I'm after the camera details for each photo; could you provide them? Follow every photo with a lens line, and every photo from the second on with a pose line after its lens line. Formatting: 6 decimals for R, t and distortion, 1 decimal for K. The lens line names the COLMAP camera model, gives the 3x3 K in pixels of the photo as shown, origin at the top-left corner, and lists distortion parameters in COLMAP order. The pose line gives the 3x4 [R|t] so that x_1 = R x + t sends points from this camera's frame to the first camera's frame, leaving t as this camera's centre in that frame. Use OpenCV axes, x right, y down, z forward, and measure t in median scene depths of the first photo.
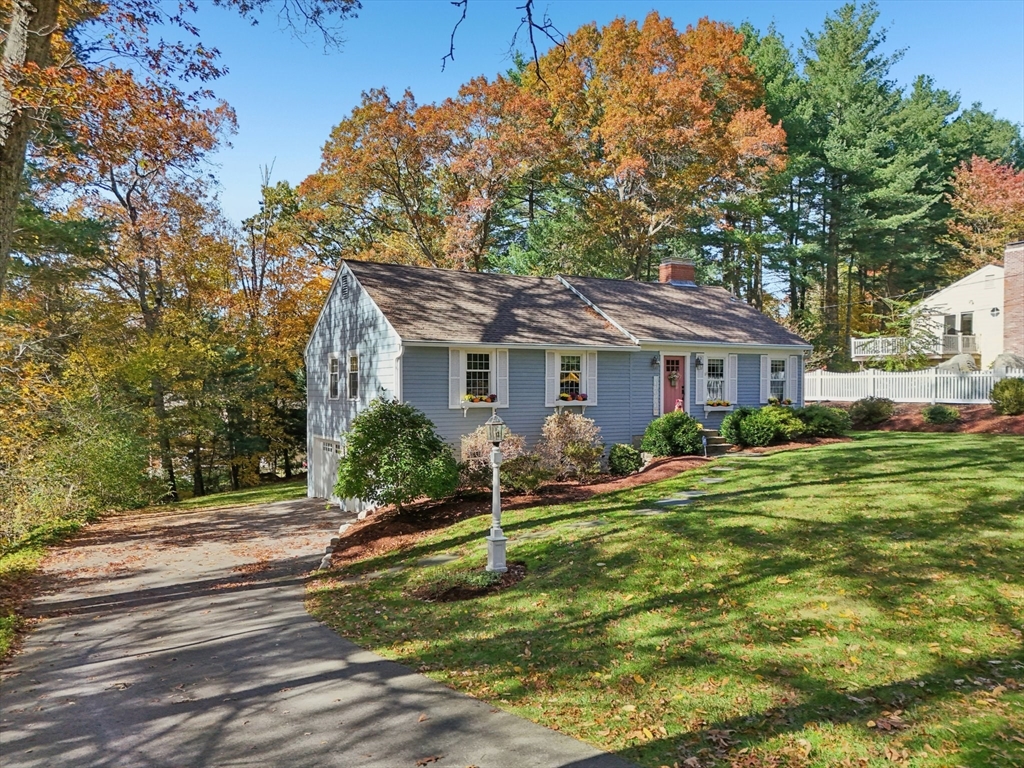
lens RADIAL K [[721.0, 0, 512.0], [0, 721.0, 384.0], [0, 0, 1]] dist [0.002931, -0.005149]
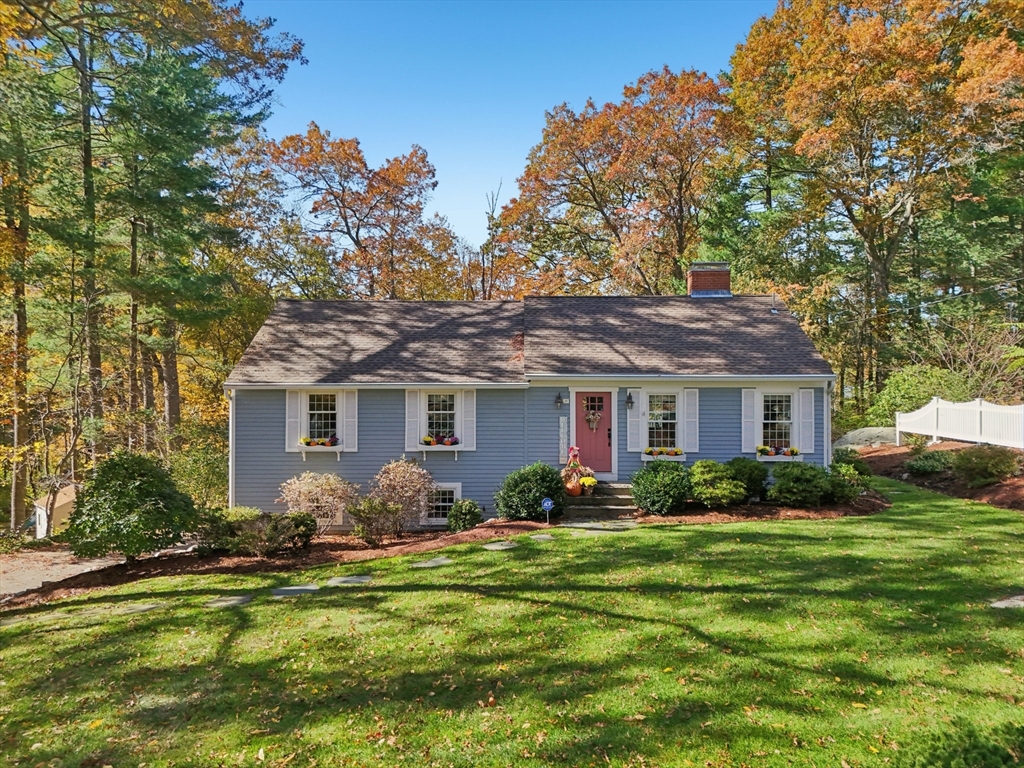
lens RADIAL K [[708.1, 0, 512.1], [0, 708.1, 369.3], [0, 0, 1]] dist [0.038978, -0.000631]
pose [[0.869363, -0.007583, -0.494116, 0.566376], [-0.002477, 0.999803, -0.019702, -0.050898], [0.494168, 0.018353, 0.869173, 0.255880]]
